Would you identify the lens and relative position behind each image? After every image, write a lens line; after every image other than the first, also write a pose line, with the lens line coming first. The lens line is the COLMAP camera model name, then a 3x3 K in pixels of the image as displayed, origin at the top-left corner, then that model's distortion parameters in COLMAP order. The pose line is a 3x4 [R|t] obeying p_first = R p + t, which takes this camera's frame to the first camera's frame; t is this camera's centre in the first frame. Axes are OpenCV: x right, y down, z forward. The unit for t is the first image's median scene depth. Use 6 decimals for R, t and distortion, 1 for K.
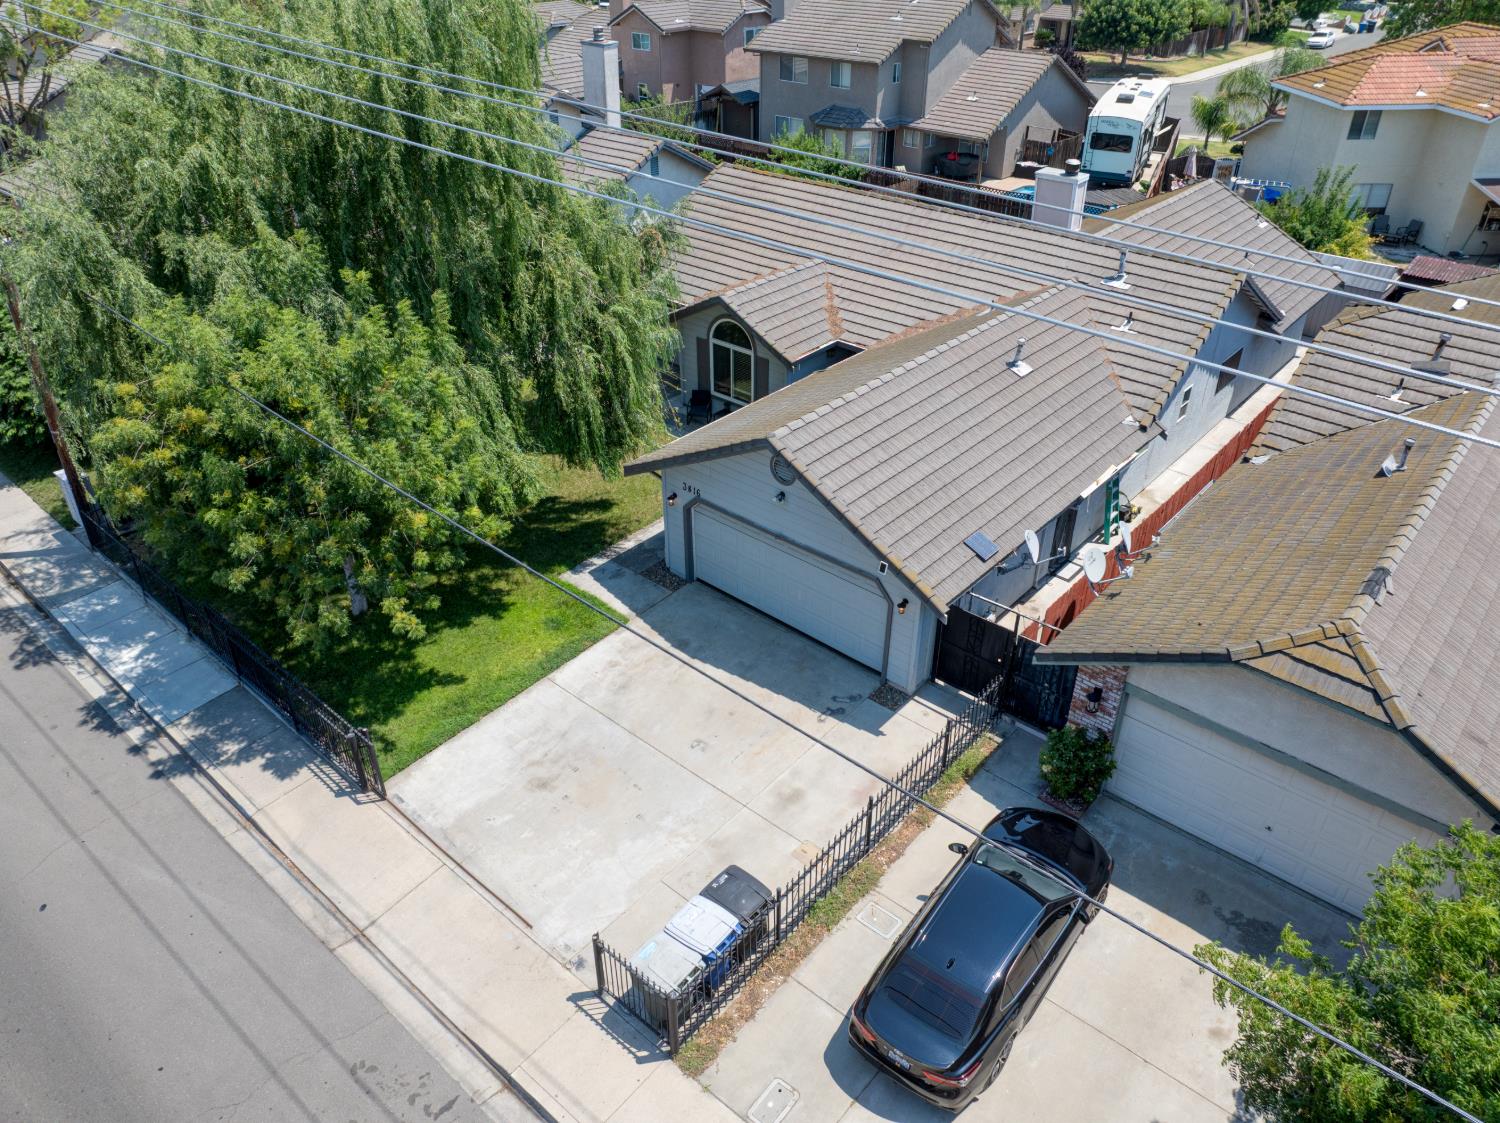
lens RADIAL K [[1039.8, 0, 750.0], [0, 1039.8, 561.5], [0, 0, 1]] dist [-0.038596, -0.002547]
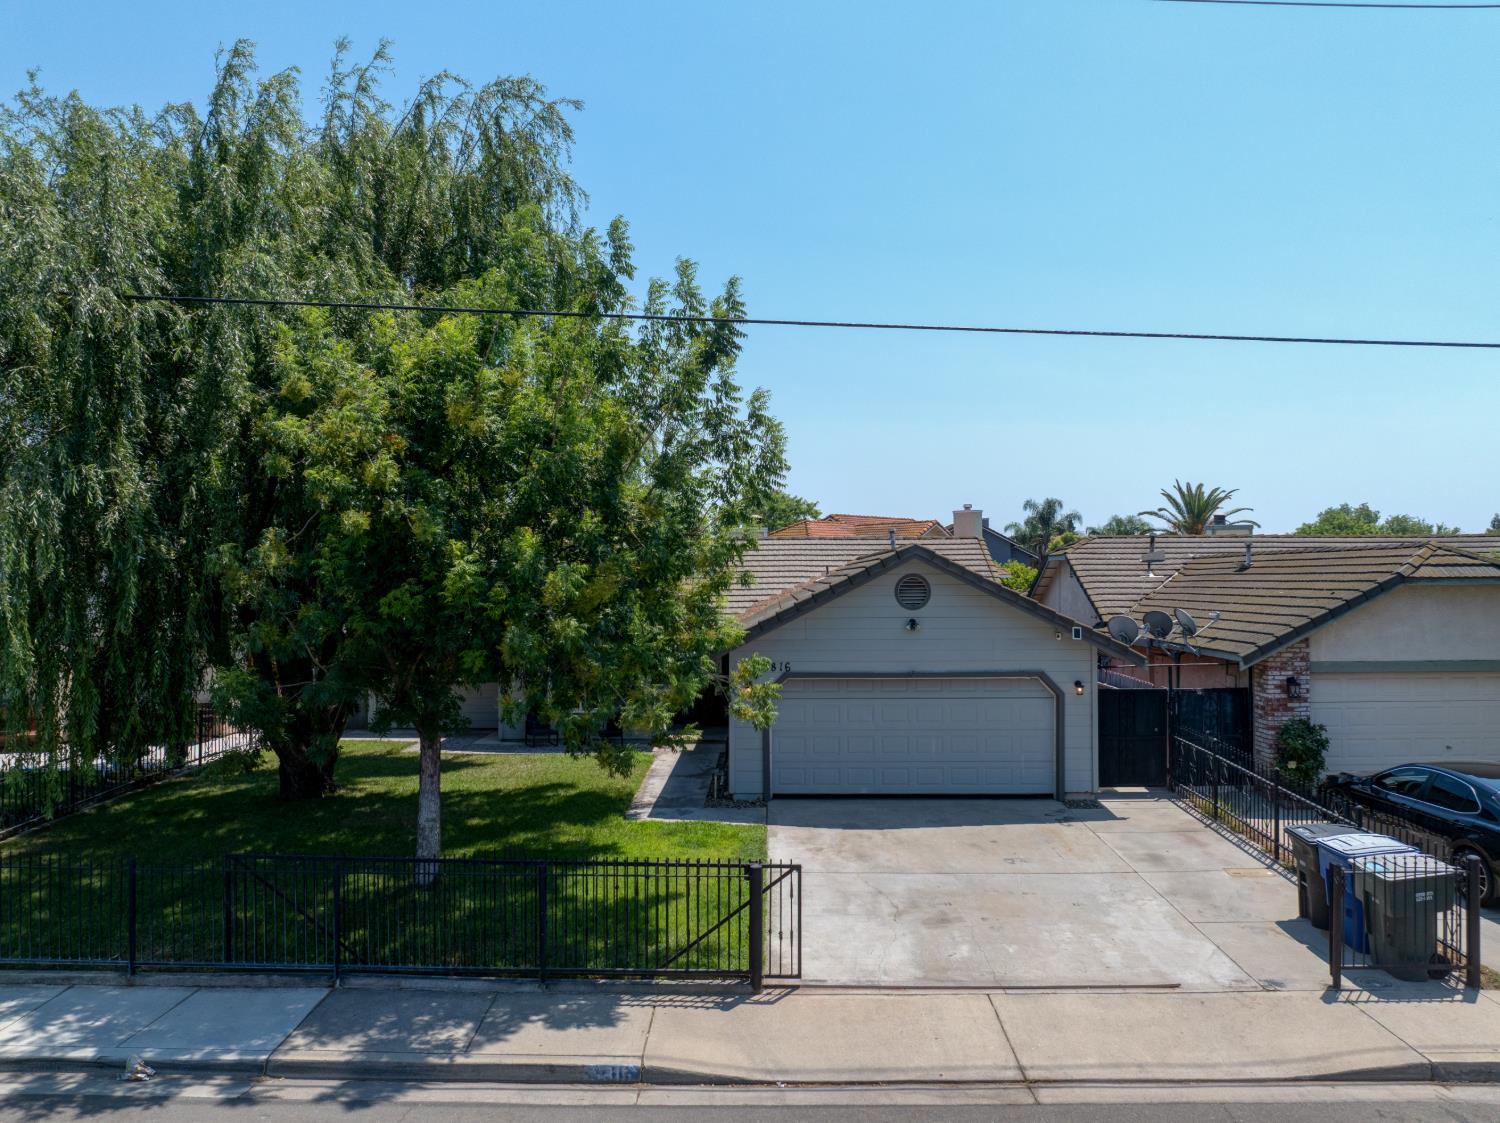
lens RADIAL K [[1075.5, 0, 750.0], [0, 1075.5, 561.5], [0, 0, 1]] dist [-0.056028, 0.031496]
pose [[0.767900, 0.005380, 0.640547, -0.740201], [0.356082, 0.827646, -0.433829, 0.272117], [-0.532480, 0.561225, 0.633634, 0.458355]]
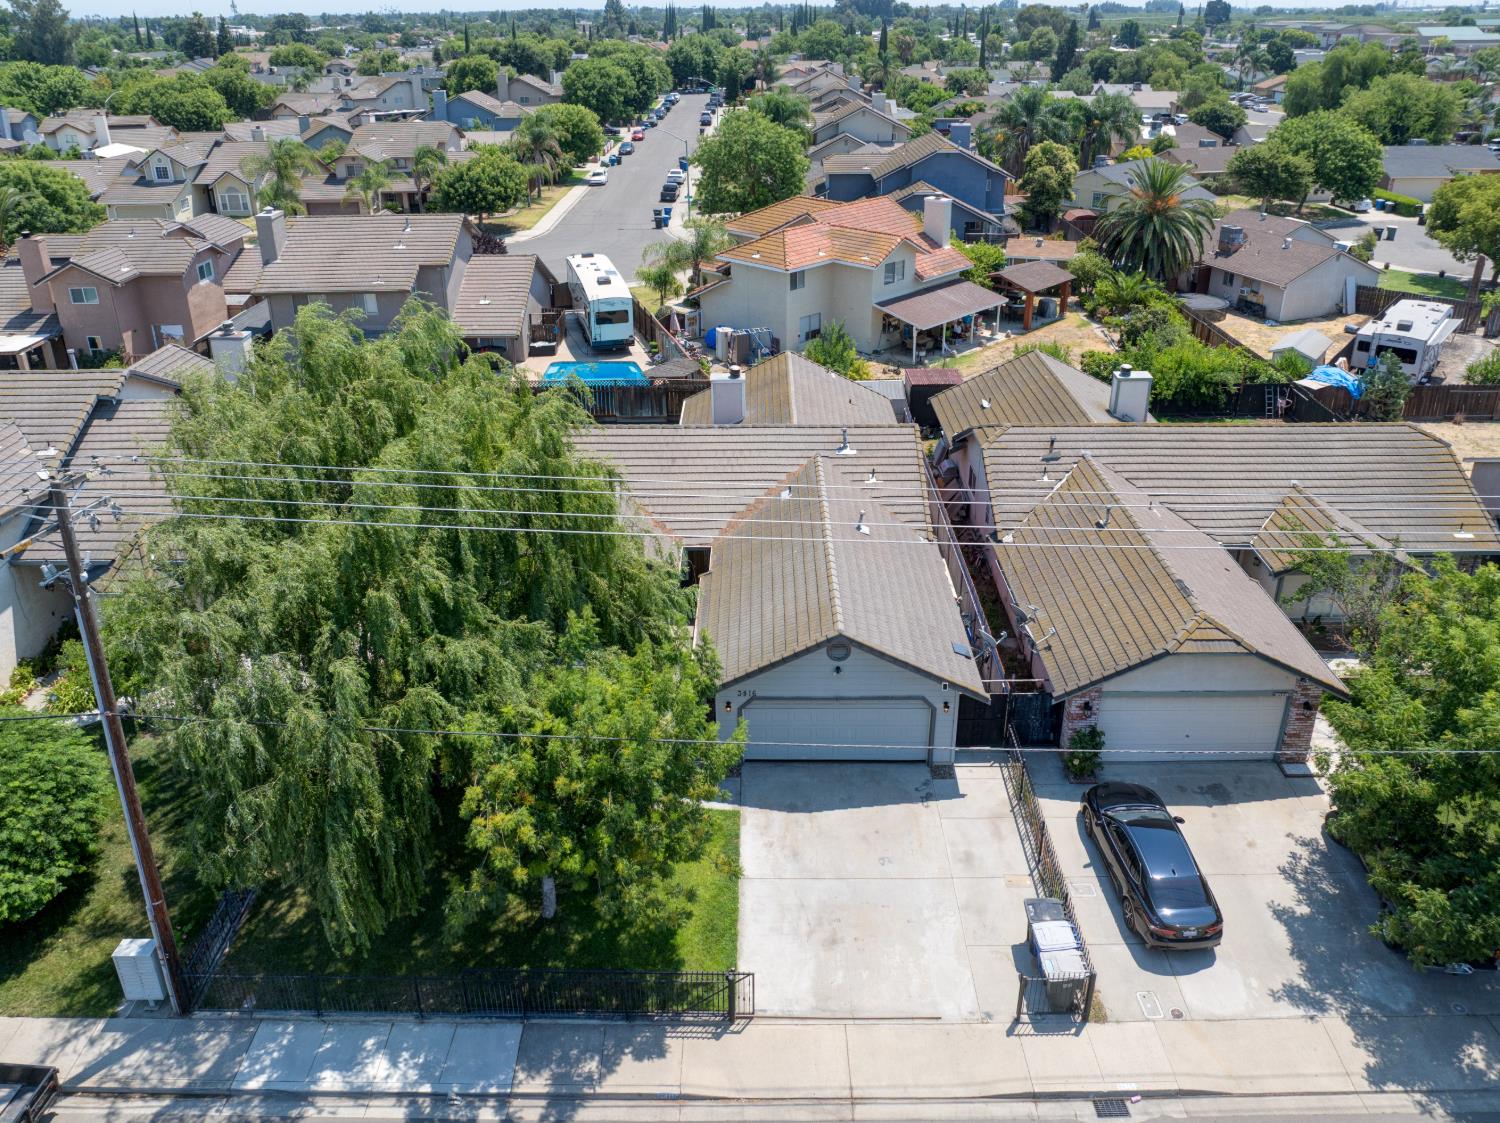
lens RADIAL K [[1070.8, 0, 740.8], [0, 1070.8, 484.2], [0, 0, 1]] dist [-0.037467, -0.000658]
pose [[0.763991, -0.270087, 0.585979, -0.888298], [0.364818, 0.929890, -0.047044, -0.290473], [-0.532190, 0.249717, 0.808960, -0.161227]]
